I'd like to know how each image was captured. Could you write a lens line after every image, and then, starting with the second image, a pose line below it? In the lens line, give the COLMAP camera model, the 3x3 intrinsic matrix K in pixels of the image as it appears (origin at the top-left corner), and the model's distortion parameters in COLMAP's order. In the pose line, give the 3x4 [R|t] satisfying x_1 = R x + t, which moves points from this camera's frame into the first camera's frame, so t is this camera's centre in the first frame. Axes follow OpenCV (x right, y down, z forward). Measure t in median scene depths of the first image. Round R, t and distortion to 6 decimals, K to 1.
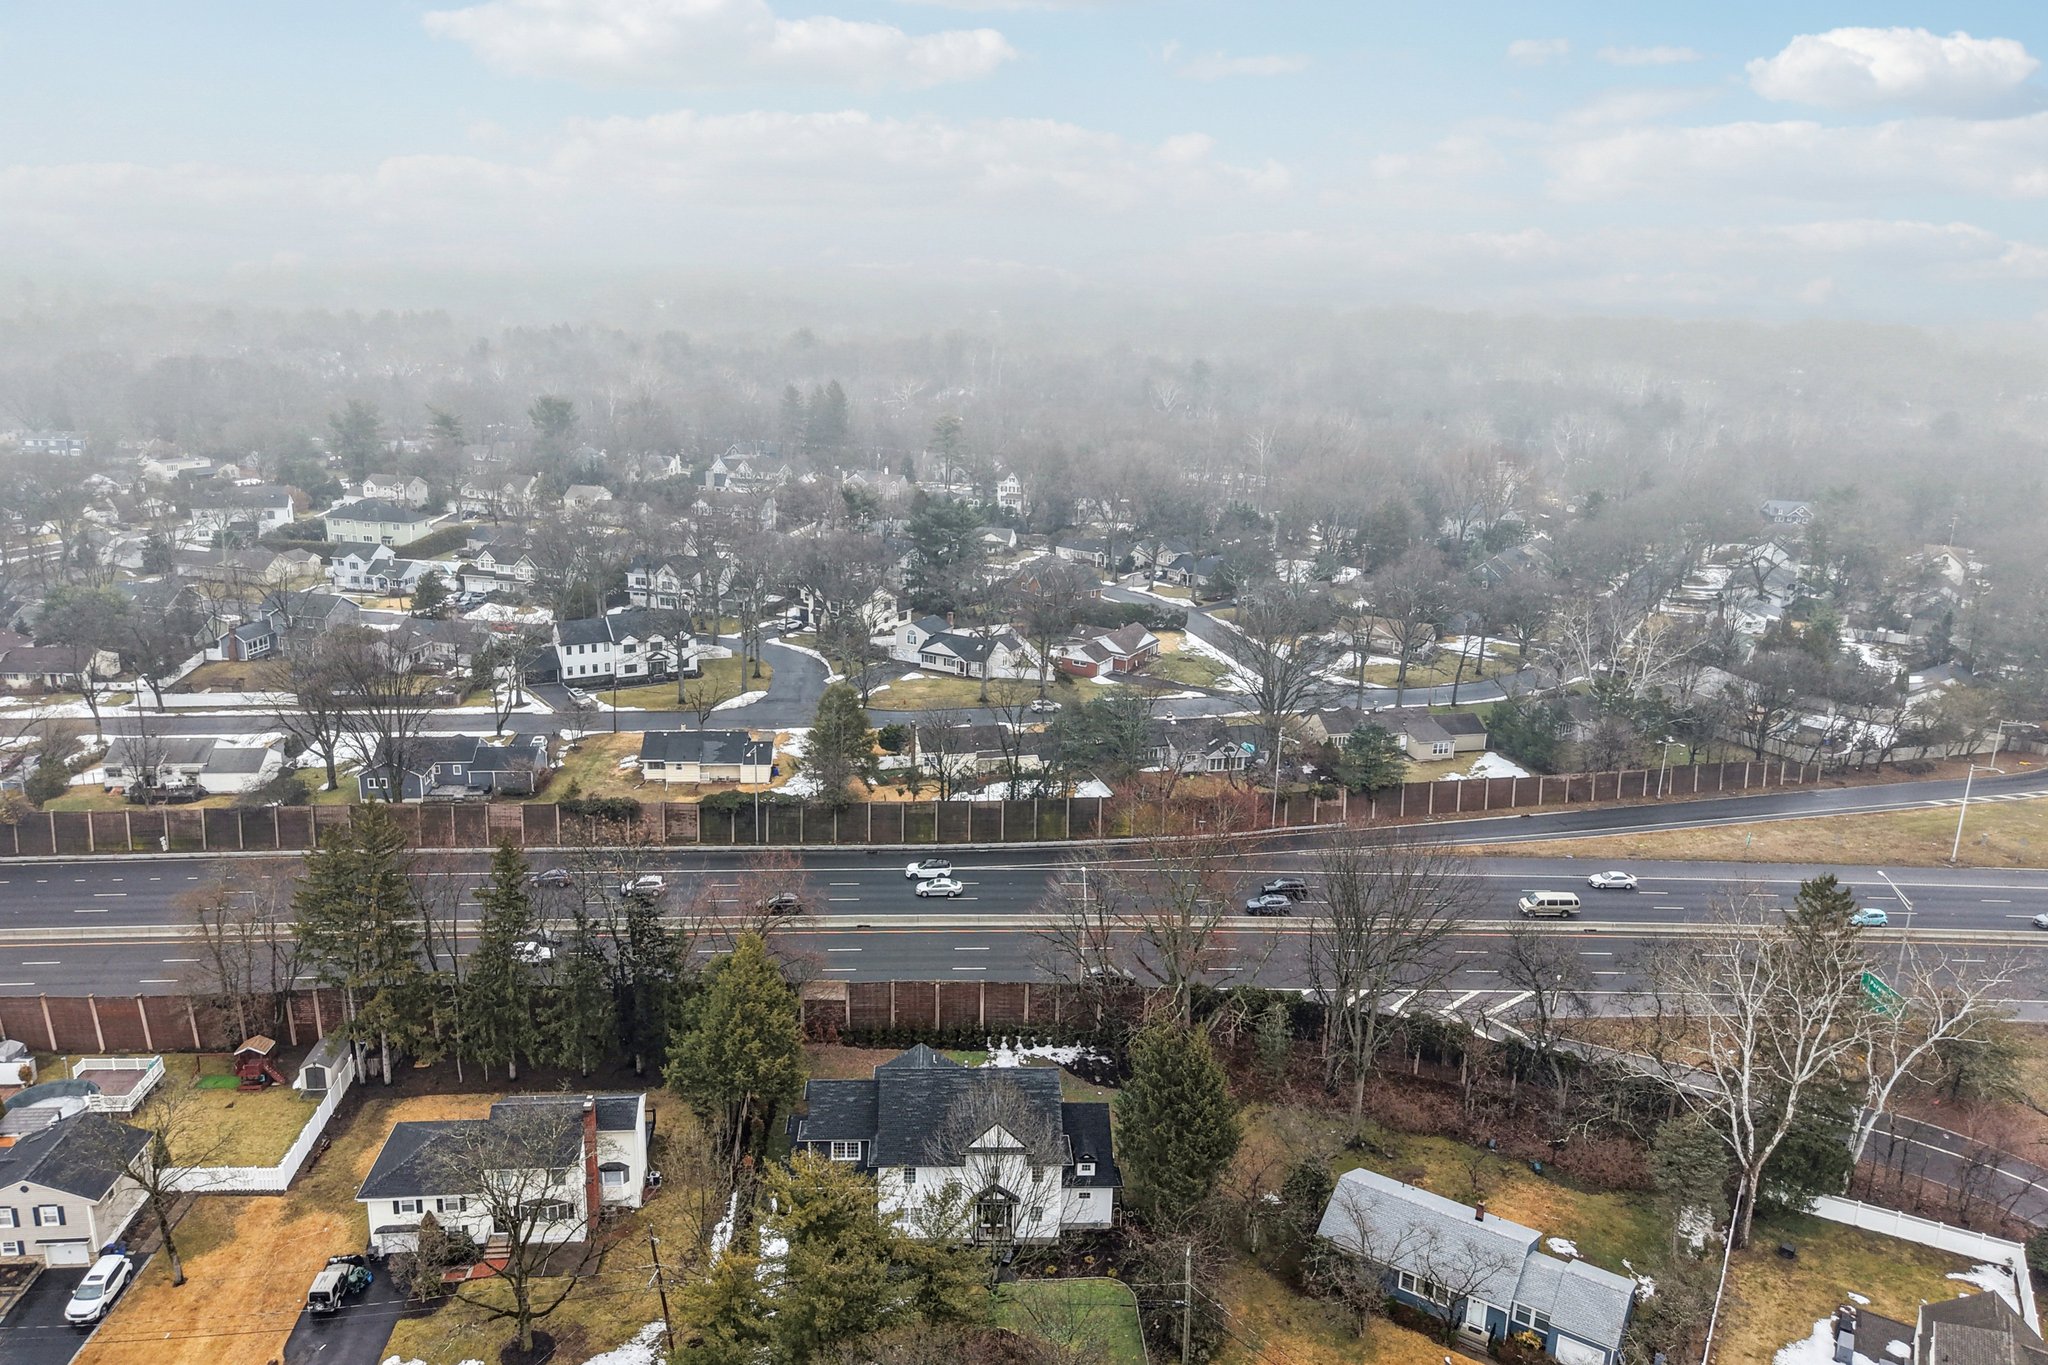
lens RADIAL K [[1380.9, 0, 1012.1], [0, 1380.9, 674.7], [0, 0, 1]] dist [0.070043, -0.117544]
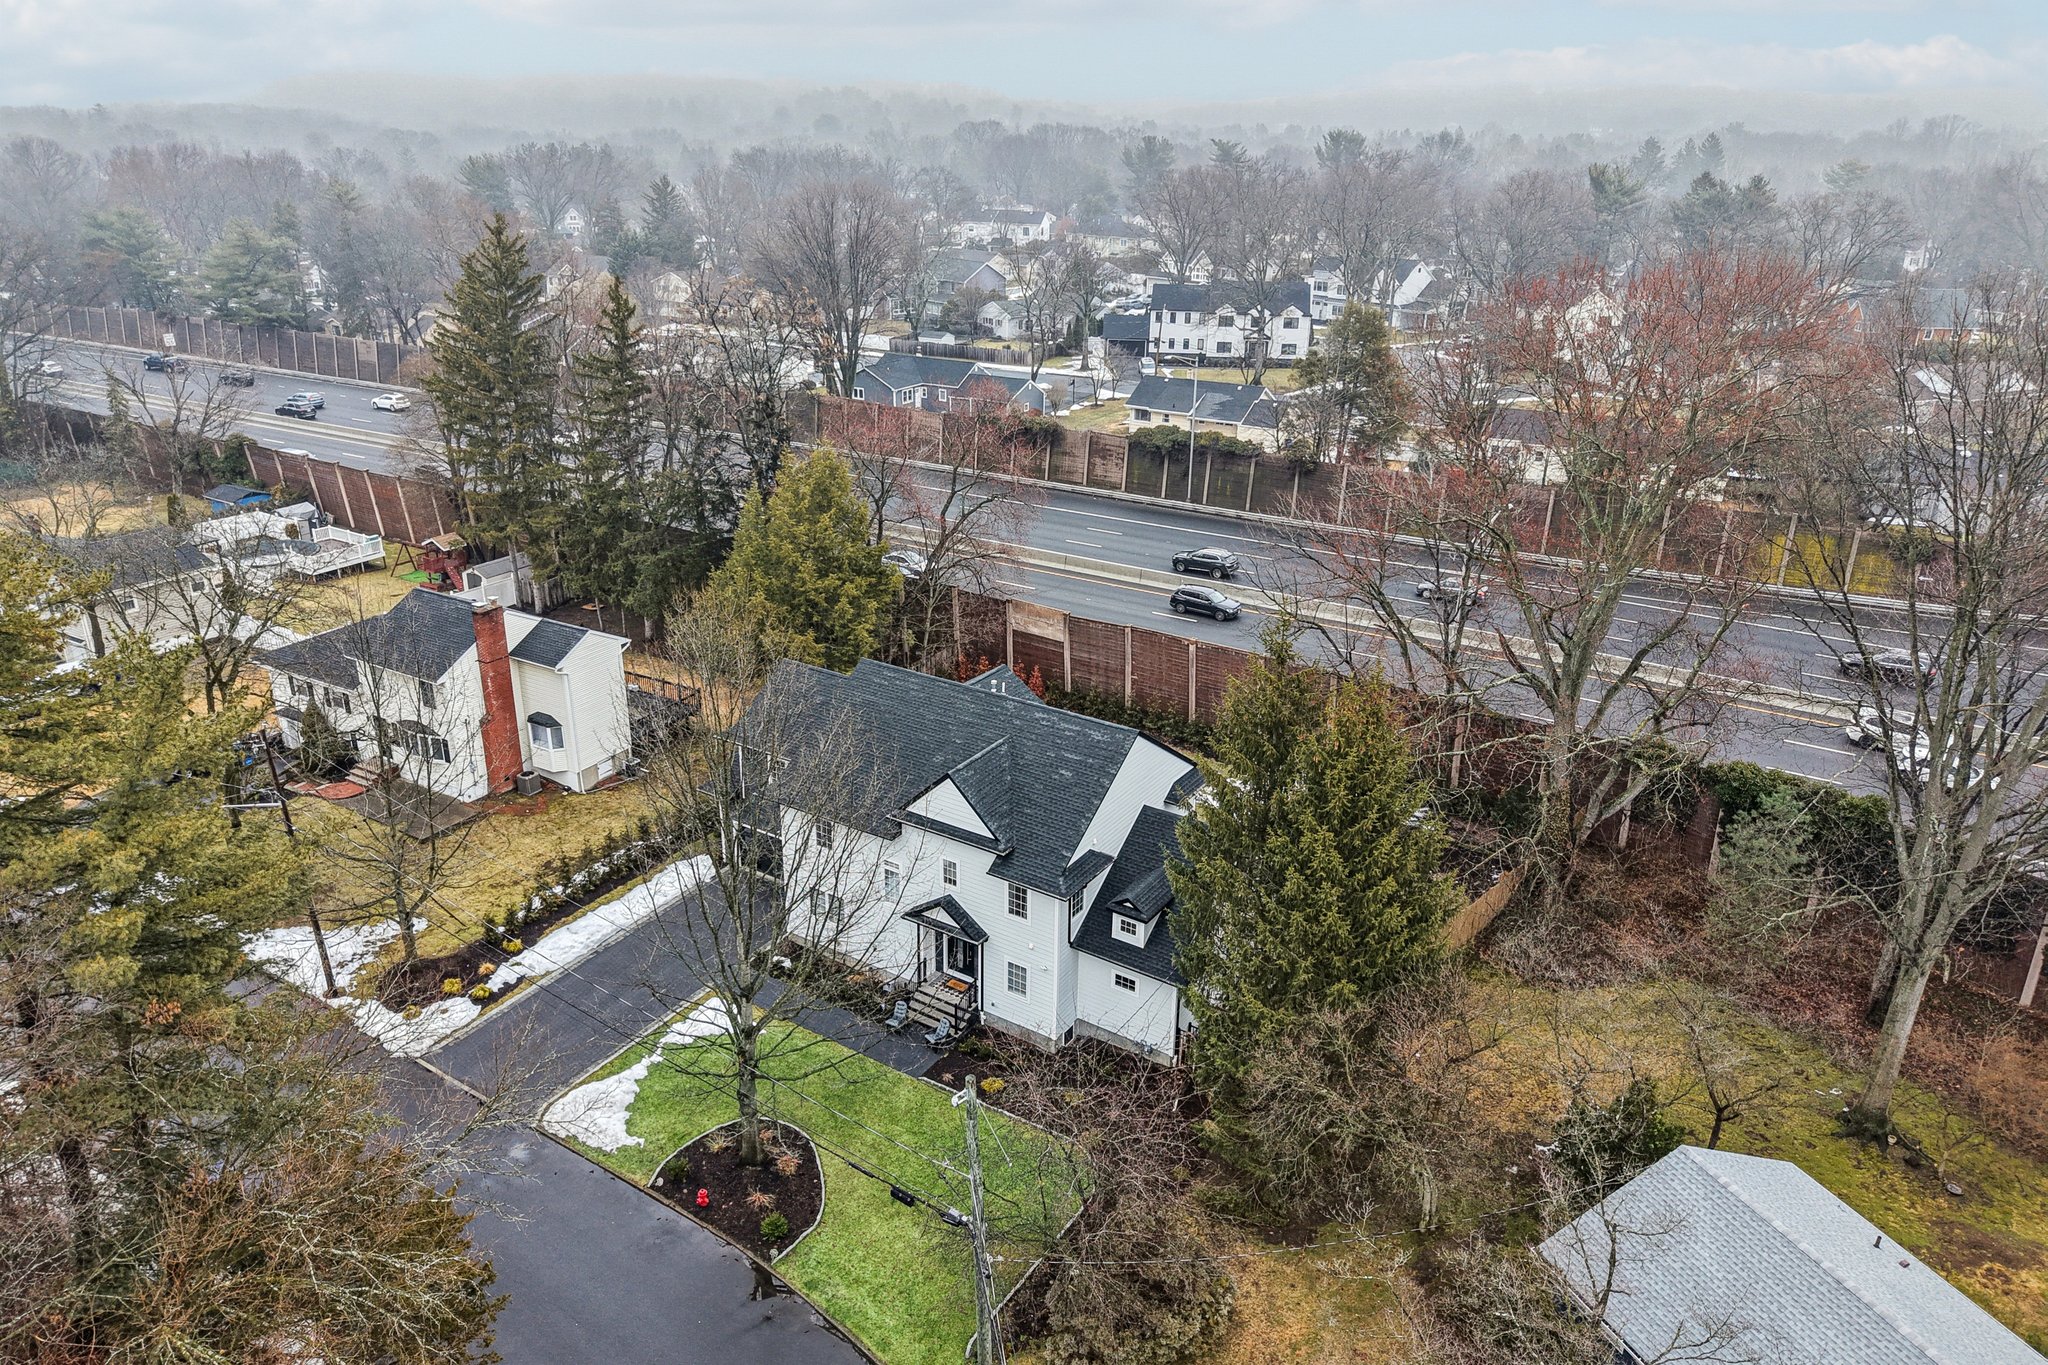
lens RADIAL K [[1380.9, 0, 1012.1], [0, 1380.9, 674.7], [0, 0, 1]] dist [0.070043, -0.117544]
pose [[0.809038, 0.200241, -0.552595, 0.228407], [-0.145655, 0.979155, 0.141561, 0.171826], [0.569423, -0.034040, 0.821340, 0.487237]]
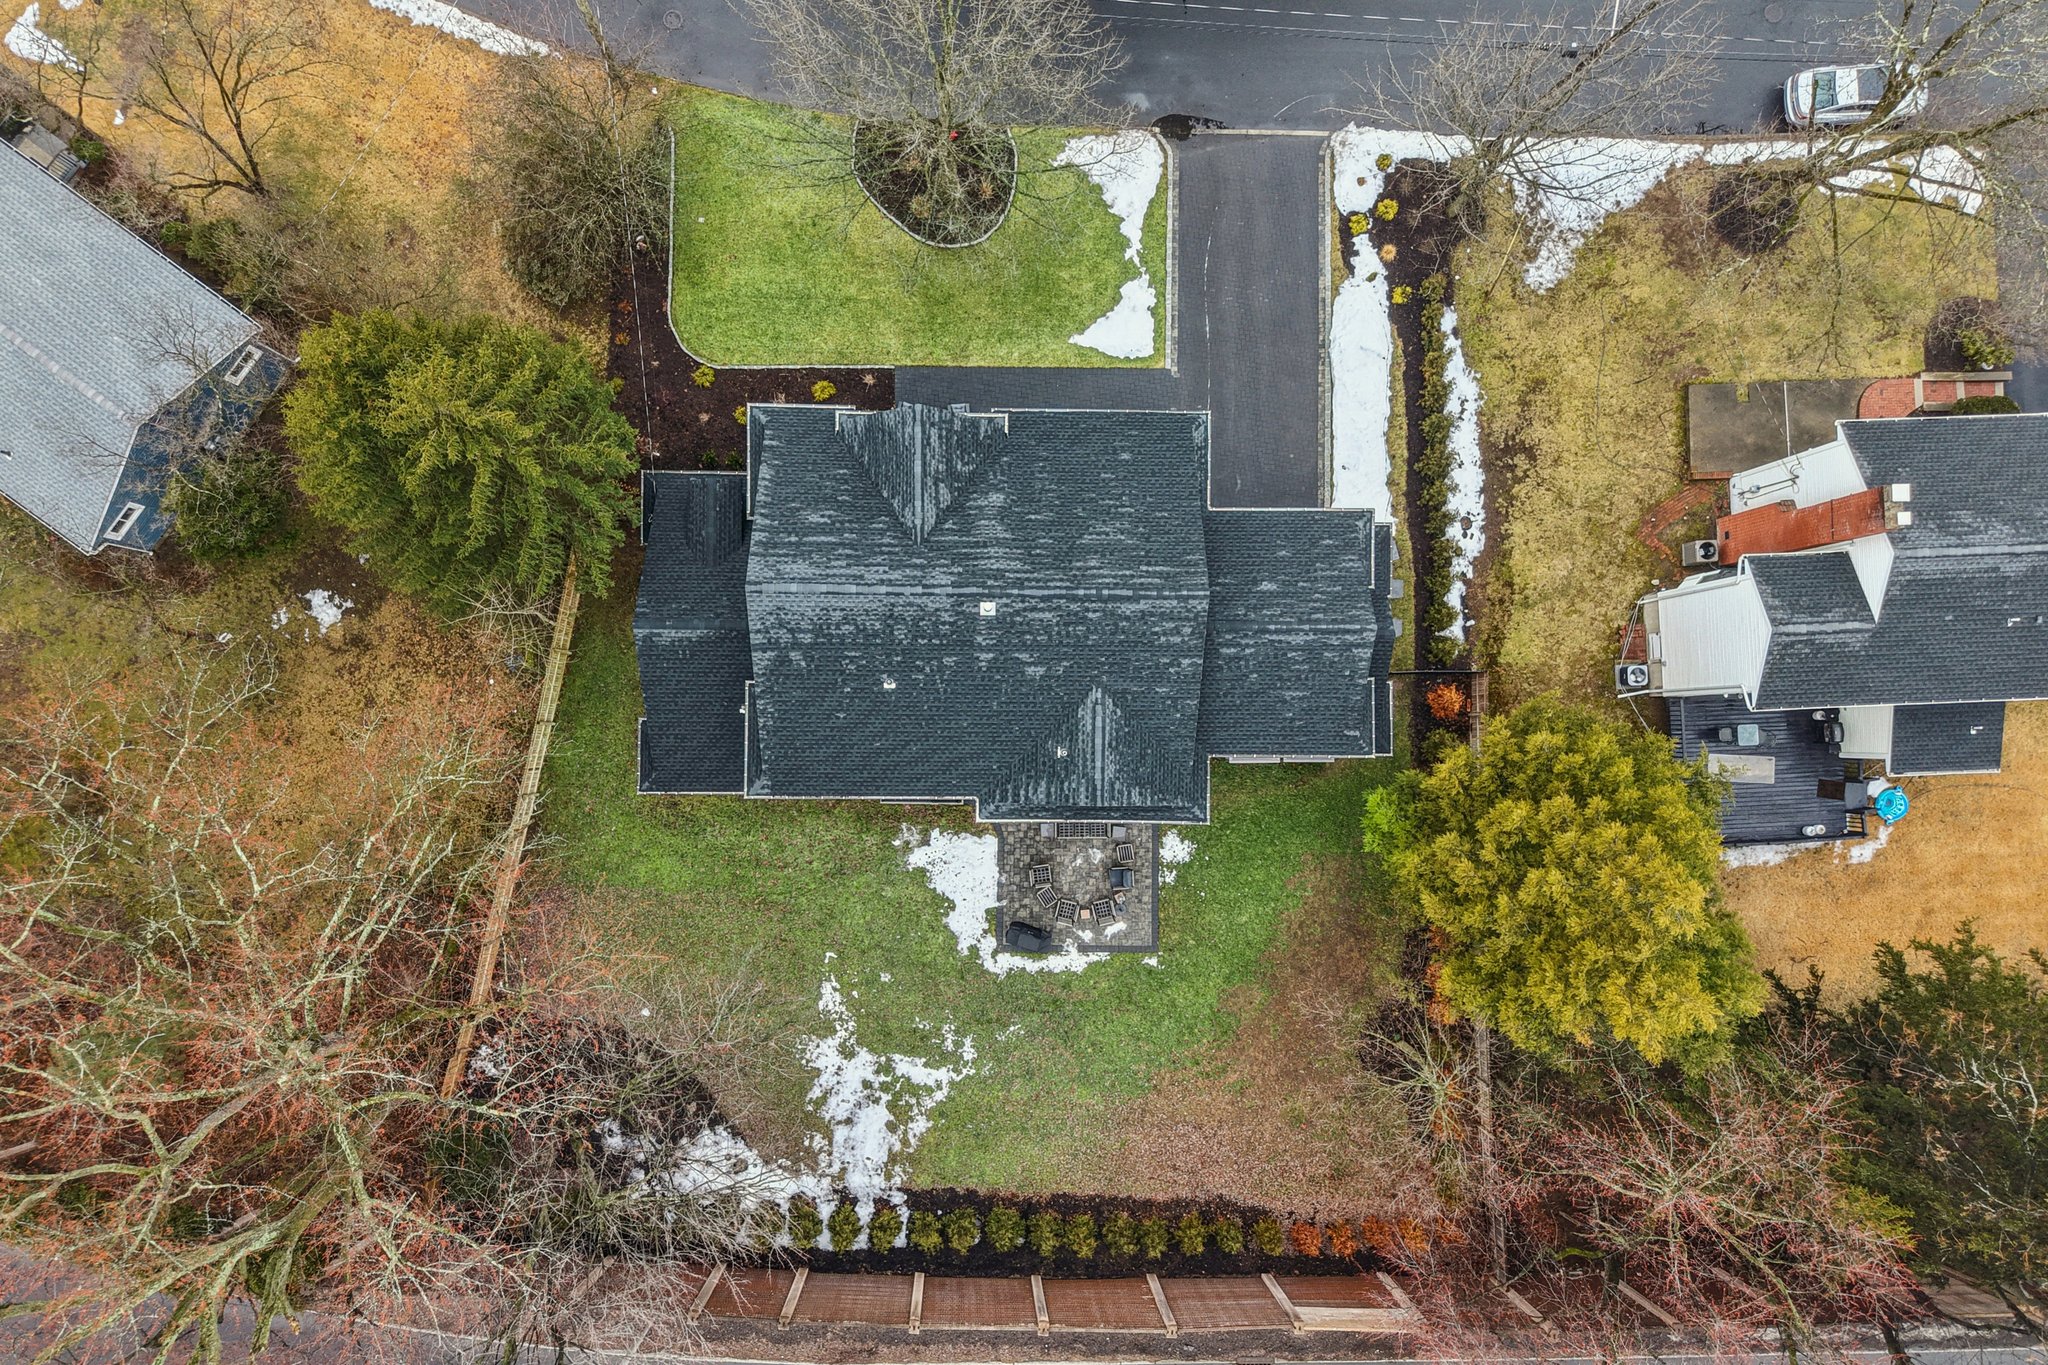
lens RADIAL K [[1380.9, 0, 1012.1], [0, 1380.9, 674.7], [0, 0, 1]] dist [0.070043, -0.117544]
pose [[-0.997665, -0.055001, -0.040493, -0.024145], [-0.027361, -0.221381, 0.974804, -0.086535], [-0.062580, 0.973635, 0.219359, 0.806080]]
